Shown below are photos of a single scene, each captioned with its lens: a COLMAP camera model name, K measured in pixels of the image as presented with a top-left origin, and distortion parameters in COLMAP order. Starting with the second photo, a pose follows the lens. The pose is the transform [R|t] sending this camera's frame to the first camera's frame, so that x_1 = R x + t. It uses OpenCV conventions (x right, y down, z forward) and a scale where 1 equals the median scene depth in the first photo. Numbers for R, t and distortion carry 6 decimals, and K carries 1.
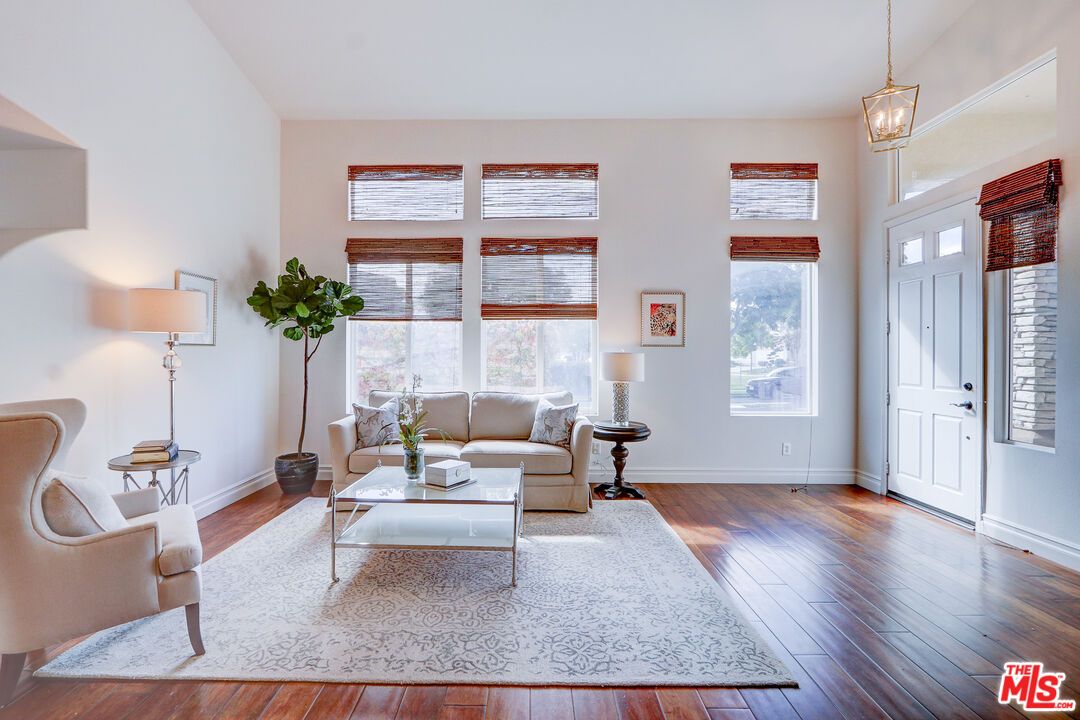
lens RADIAL K [[515.5, 0, 539.4], [0, 515.5, 357.8], [0, 0, 1]] dist [-0.016943, 0.003541]
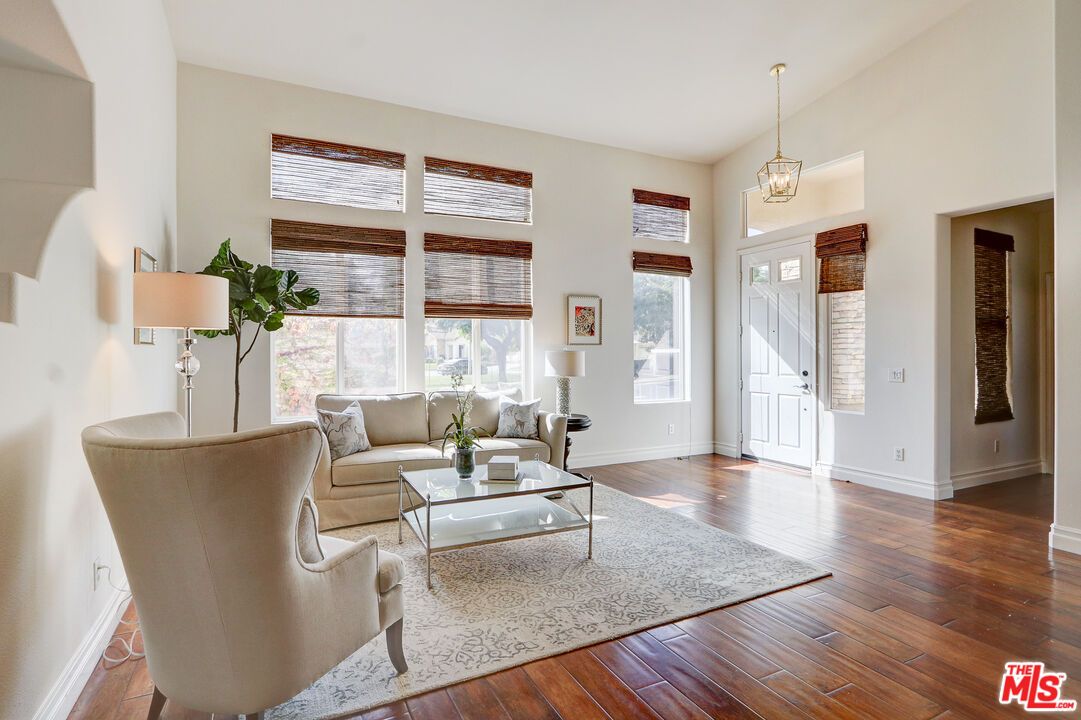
lens RADIAL K [[543.5, 0, 540.6], [0, 543.5, 355.3], [0, 0, 1]] dist [-0.011540, 0.000249]
pose [[0.889118, -0.008834, 0.457592, -0.416156], [0.009706, 0.999953, 0.000444, -0.001380], [-0.457574, 0.004046, 0.889162, -0.005153]]
